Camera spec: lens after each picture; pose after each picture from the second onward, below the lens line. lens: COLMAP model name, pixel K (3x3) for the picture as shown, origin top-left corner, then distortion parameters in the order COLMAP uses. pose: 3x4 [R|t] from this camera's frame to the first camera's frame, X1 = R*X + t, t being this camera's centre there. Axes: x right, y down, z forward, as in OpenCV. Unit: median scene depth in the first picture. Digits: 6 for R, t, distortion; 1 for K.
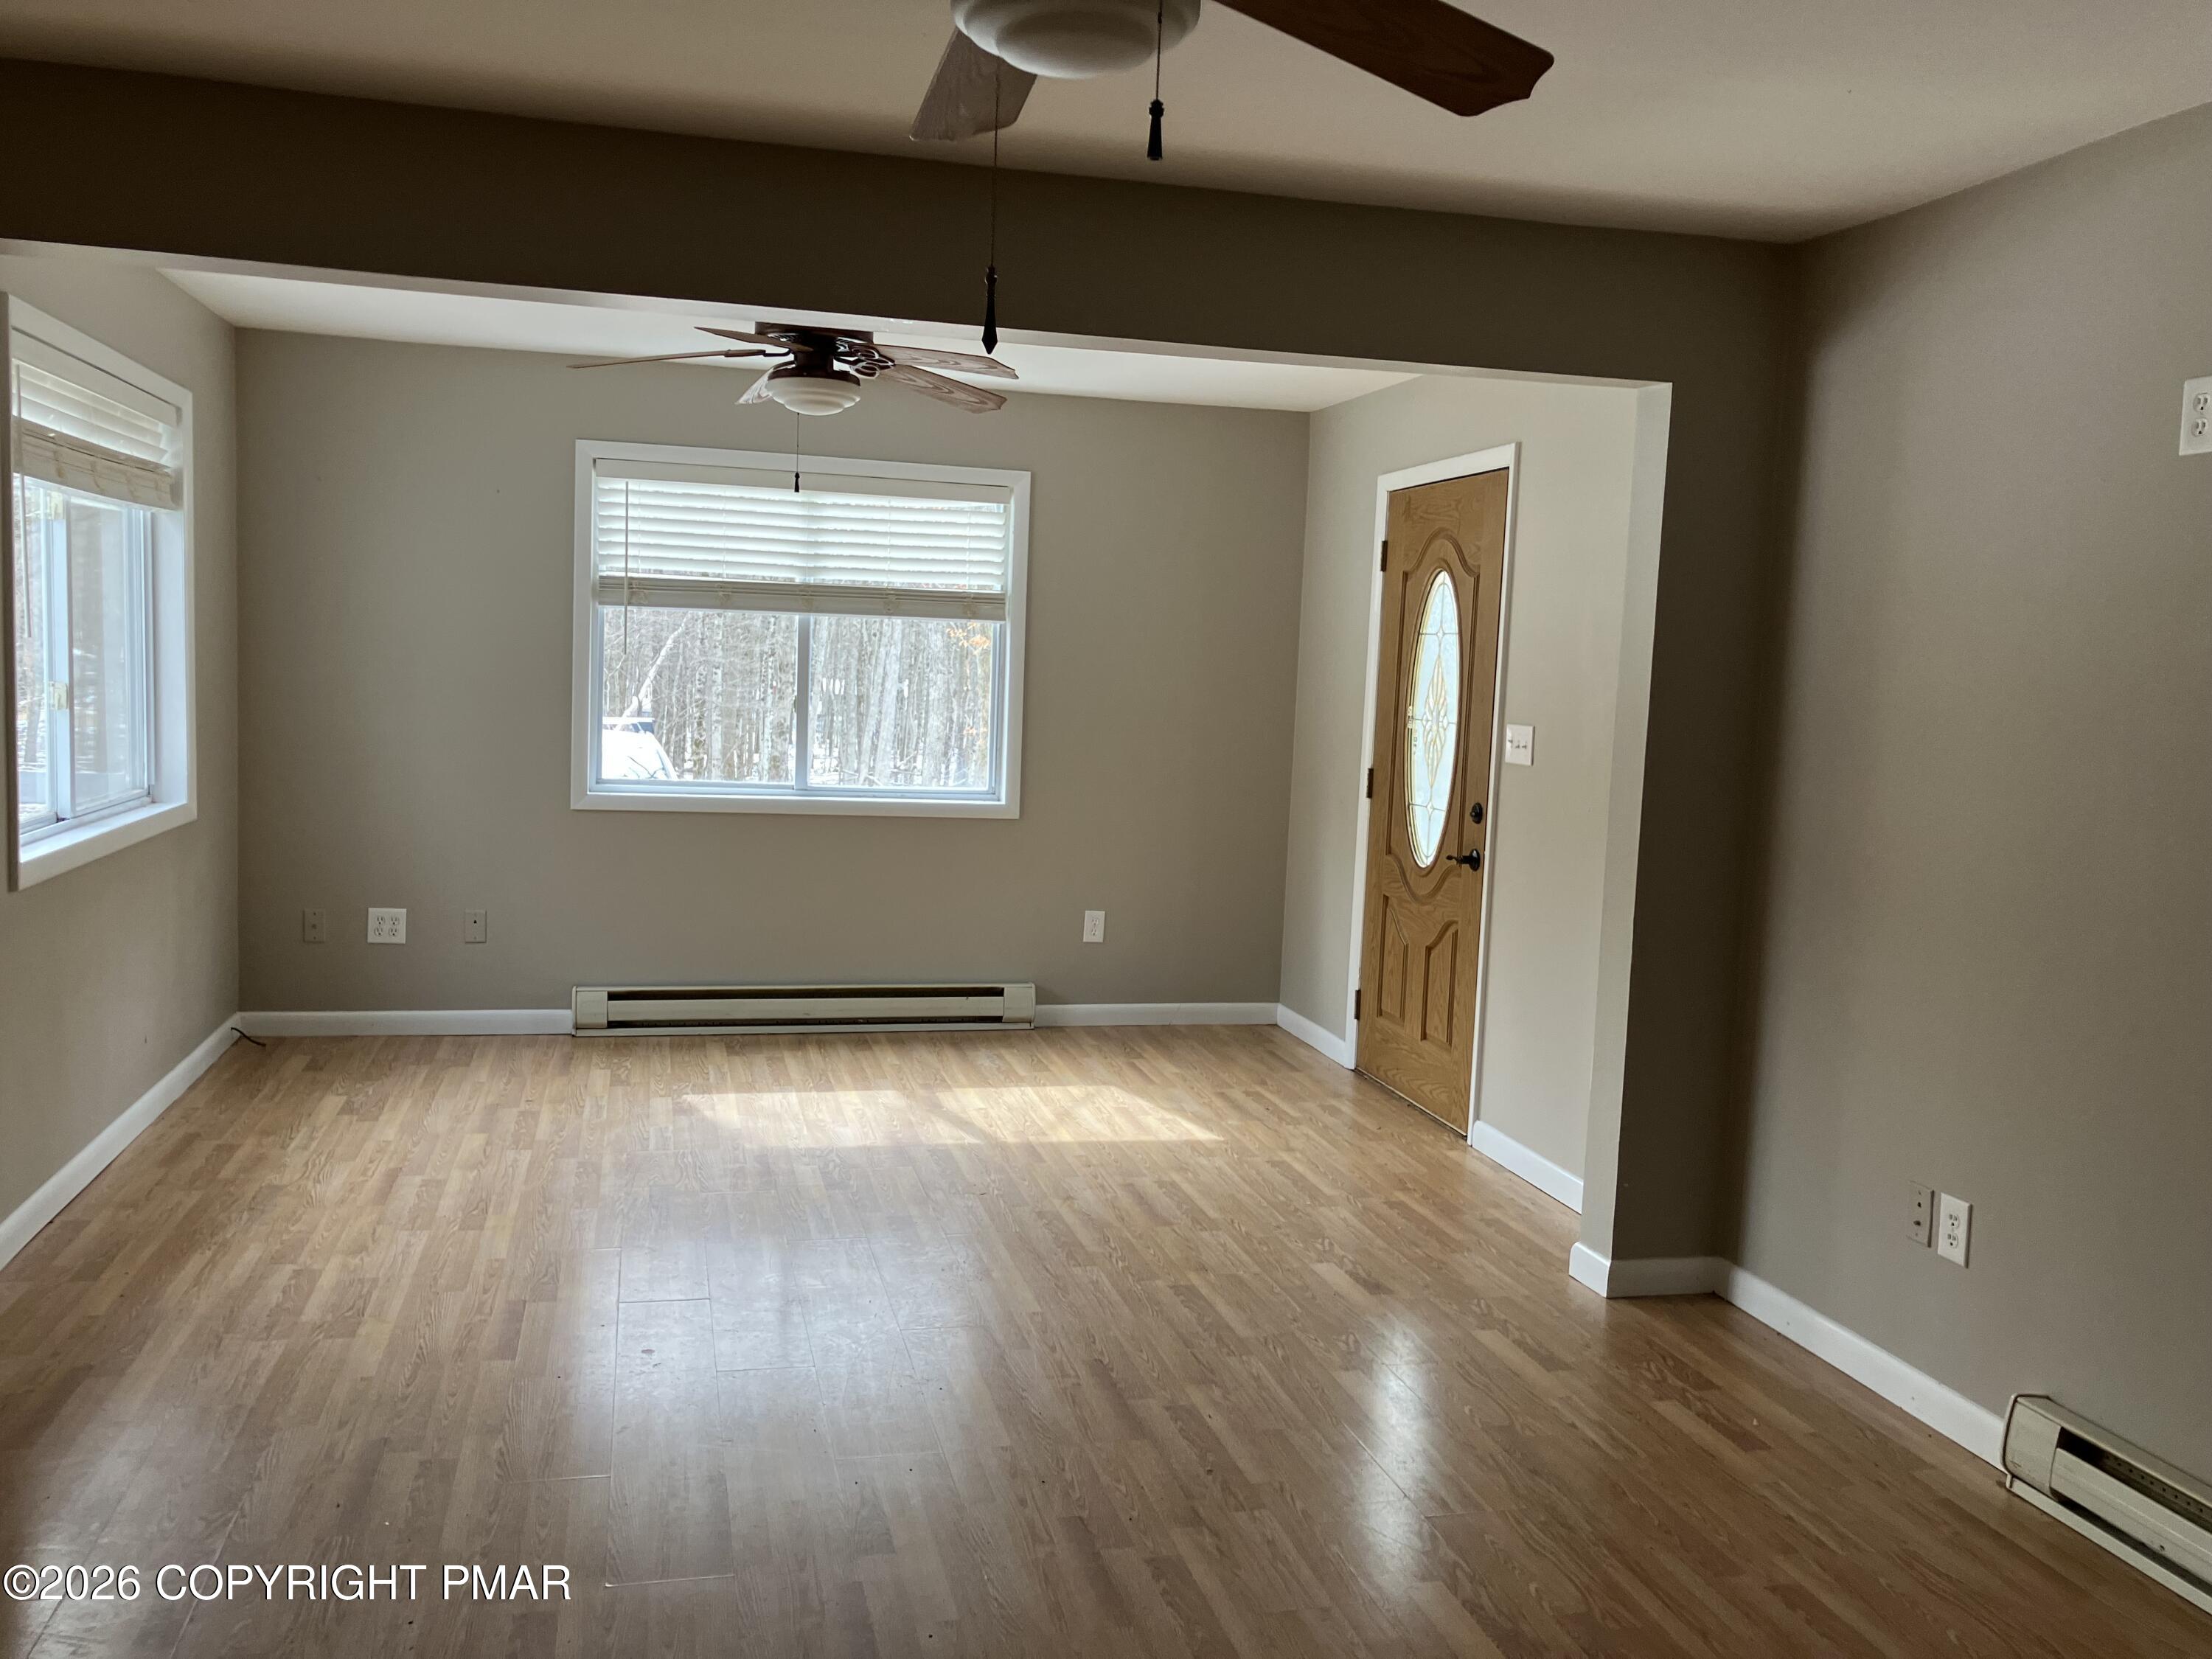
lens RADIAL K [[1816.7, 0, 1120.1], [0, 1816.7, 832.7], [0, 0, 1]] dist [0.039543, -0.054487]
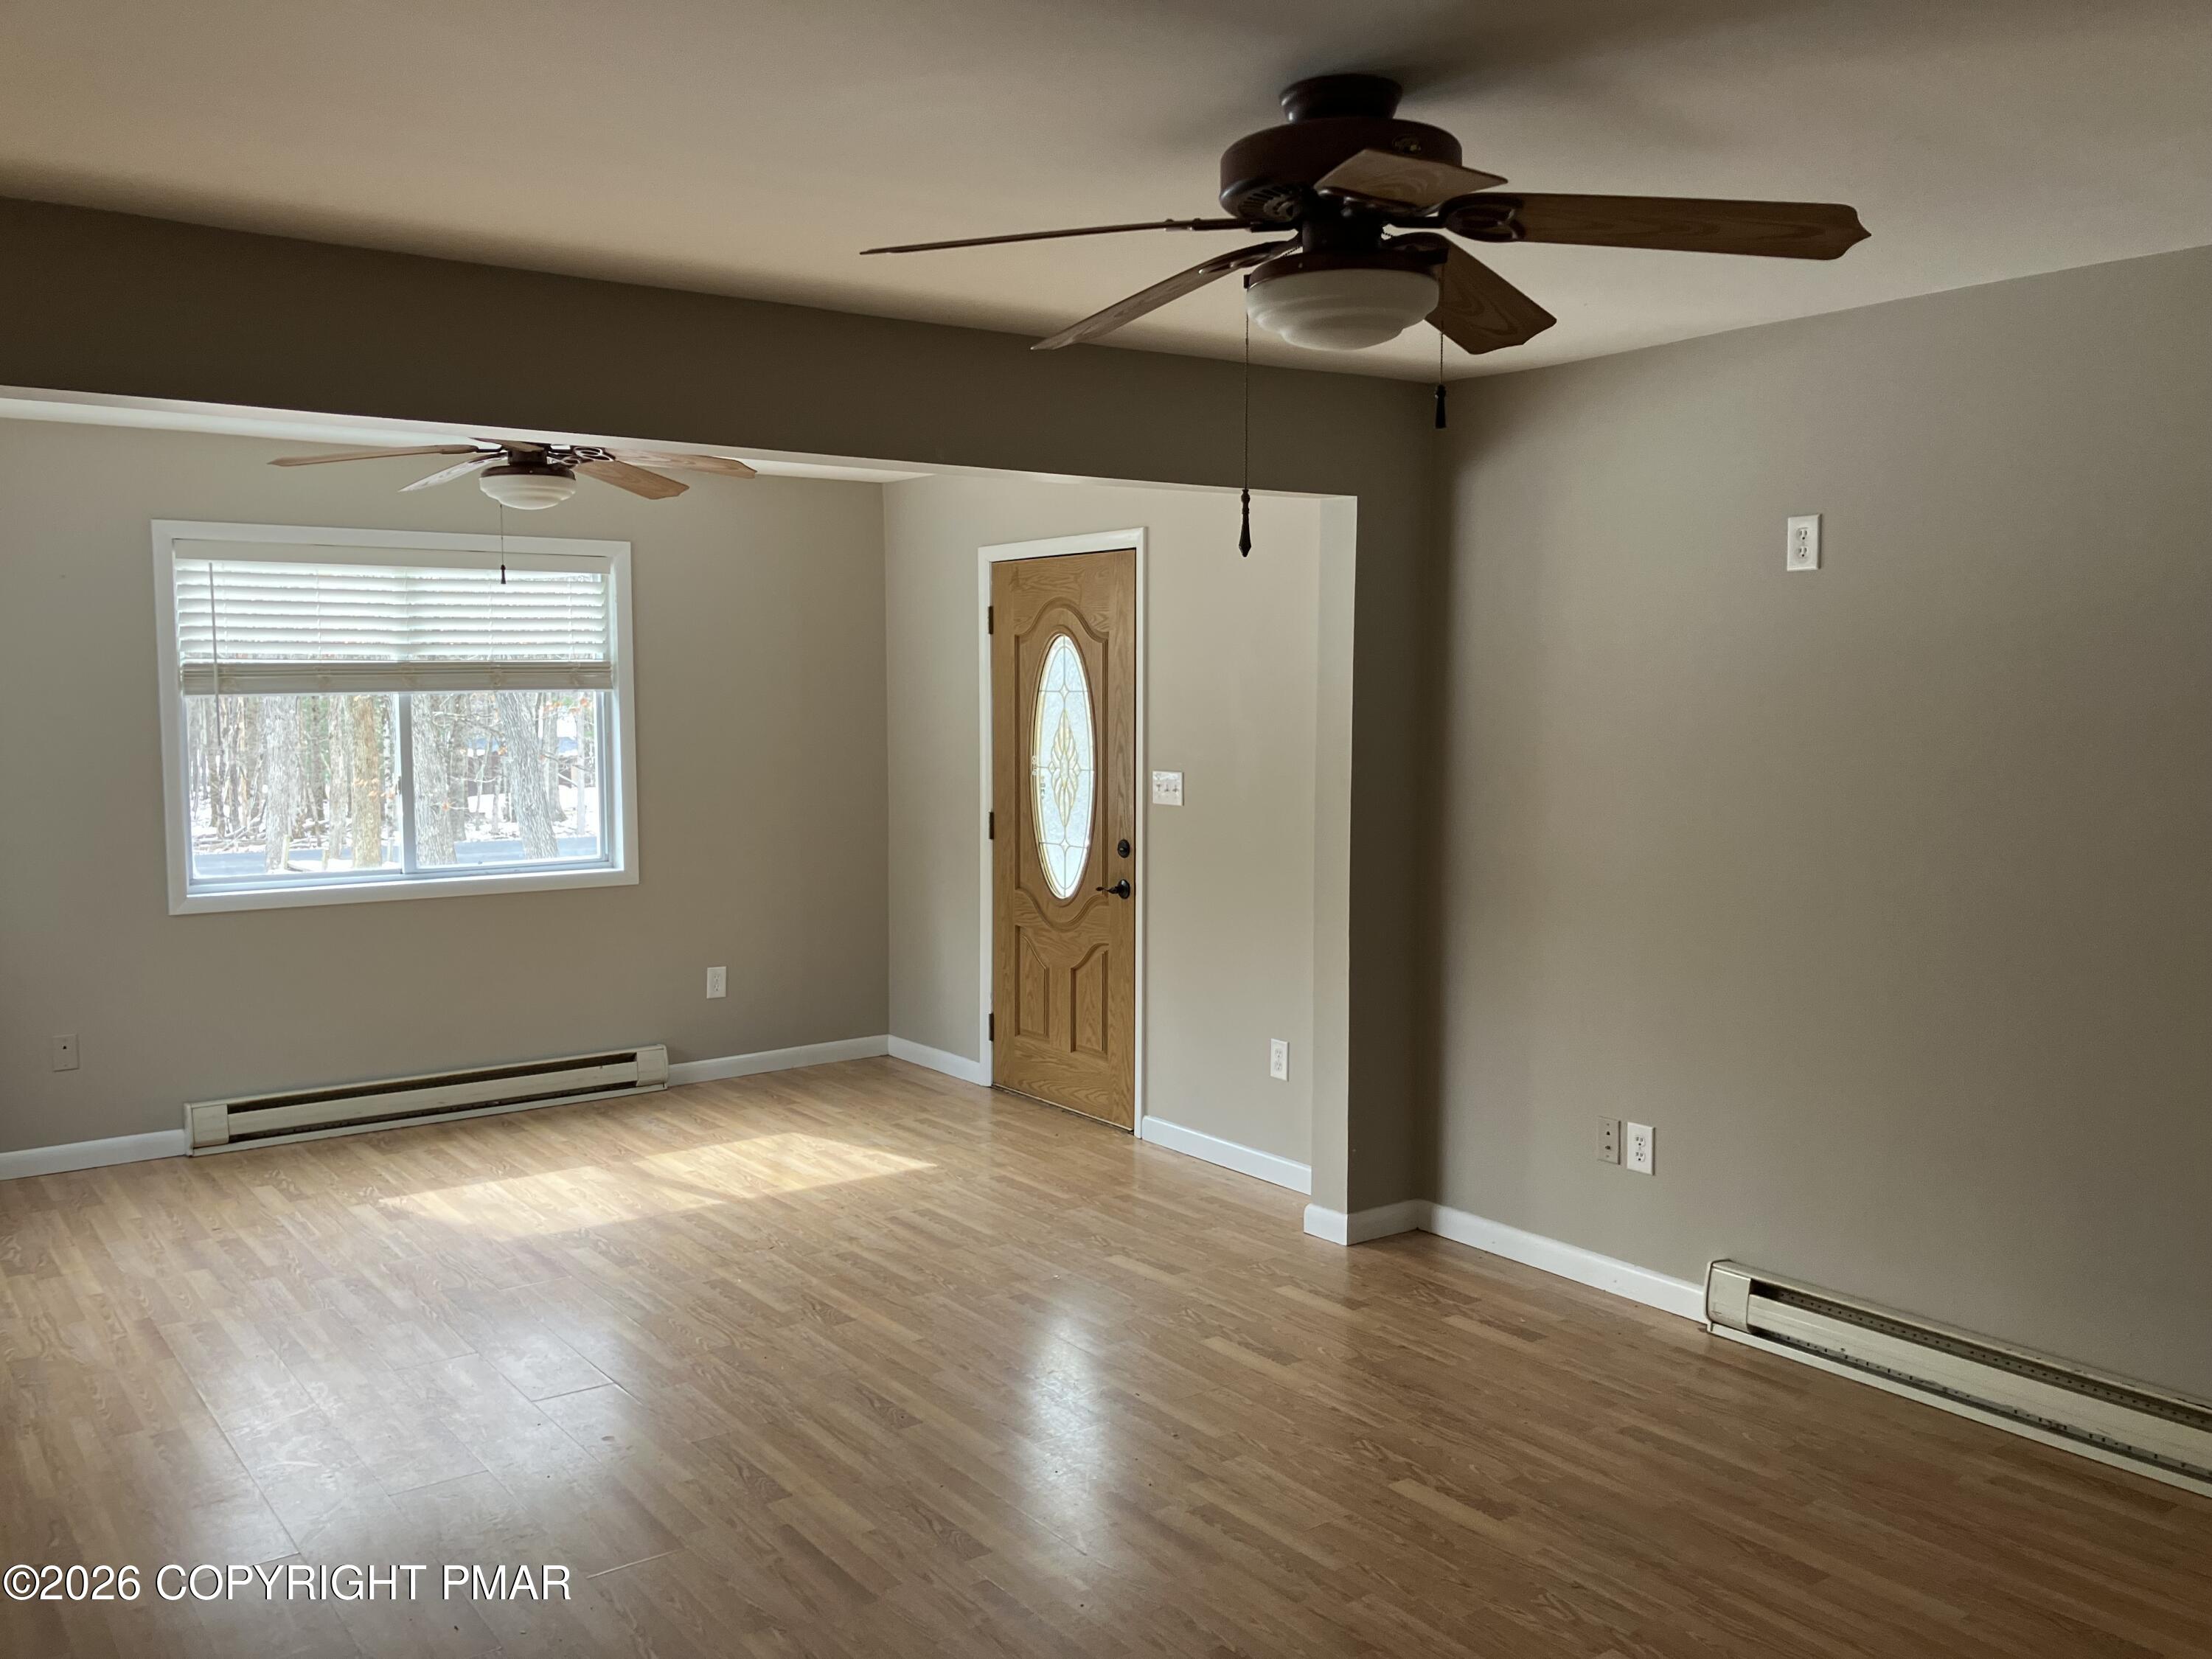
lens RADIAL K [[1816.7, 0, 1116.1], [0, 1816.7, 835.5], [0, 0, 1]] dist [0.039543, -0.054487]
pose [[0.924202, -0.073867, 0.374694, -0.228598], [0.074727, 0.997129, 0.012253, -0.032538], [-0.374523, 0.016675, 0.927068, -0.052765]]
